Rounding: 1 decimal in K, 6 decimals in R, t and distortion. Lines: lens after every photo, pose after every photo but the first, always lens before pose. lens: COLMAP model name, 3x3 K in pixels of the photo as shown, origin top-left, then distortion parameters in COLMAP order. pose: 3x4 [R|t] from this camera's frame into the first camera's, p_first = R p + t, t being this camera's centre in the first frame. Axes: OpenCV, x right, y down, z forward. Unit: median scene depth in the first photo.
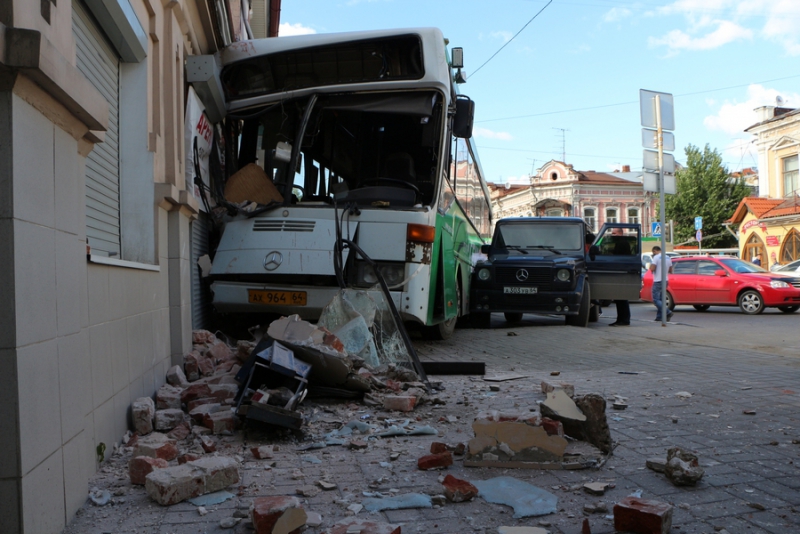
lens RADIAL K [[652.9, 0, 404.1], [0, 652.9, 273.6], [0, 0, 1]] dist [-0.189349, 0.175419]
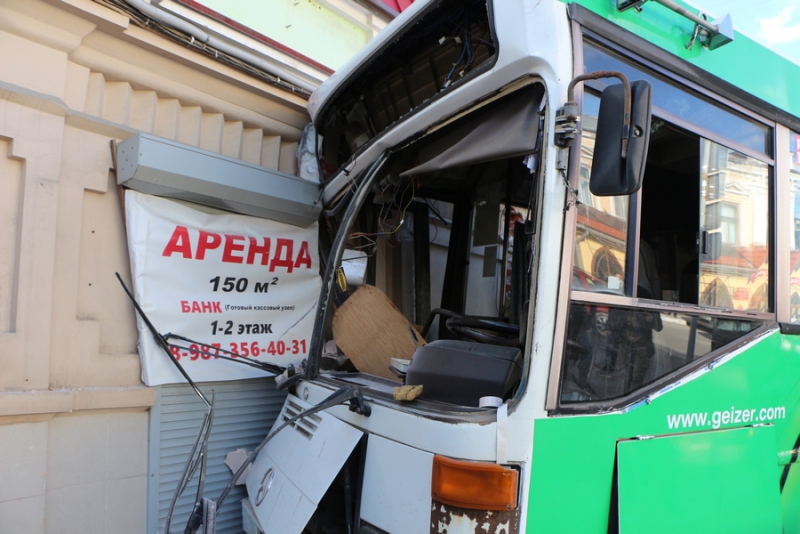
lens RADIAL K [[652.9, 0, 404.1], [0, 652.9, 273.6], [0, 0, 1]] dist [-0.189349, 0.175419]
pose [[0.672233, -0.072570, -0.736774, 0.261231], [-0.003735, 0.994839, -0.101397, -0.136399], [0.740330, 0.070914, 0.668493, 0.704239]]
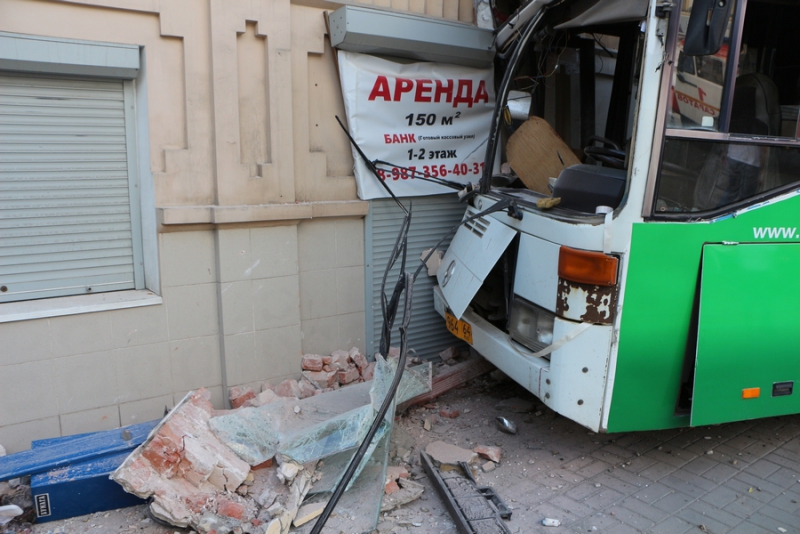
lens RADIAL K [[652.9, 0, 404.1], [0, 652.9, 273.6], [0, 0, 1]] dist [-0.189349, 0.175419]
pose [[0.424880, 0.153819, -0.892086, 0.406990], [0.007978, 0.984783, 0.173603, -0.140786], [0.905215, -0.080877, 0.417188, 0.635720]]
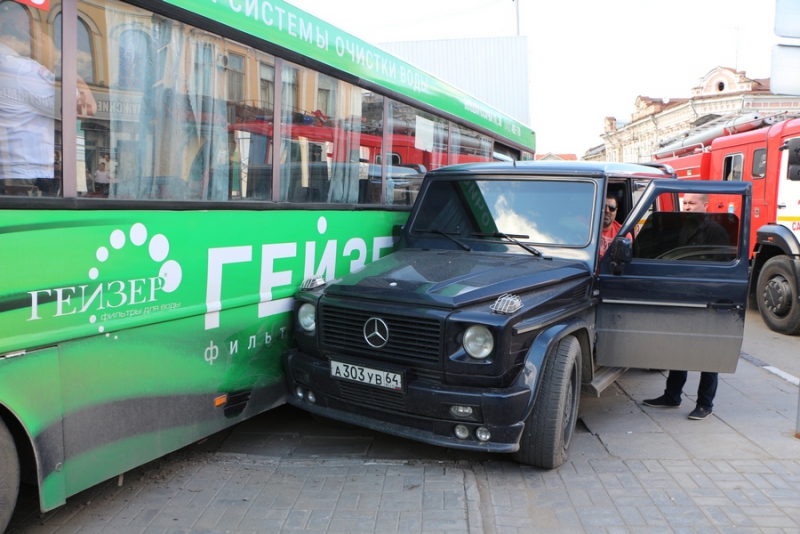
lens RADIAL K [[652.9, 0, 404.1], [0, 652.9, 273.6], [0, 0, 1]] dist [-0.189349, 0.175419]
pose [[0.968368, 0.025226, -0.248248, 0.515647], [0.005424, 0.992514, 0.122013, -0.139408], [0.249468, -0.119500, 0.960982, 1.133995]]
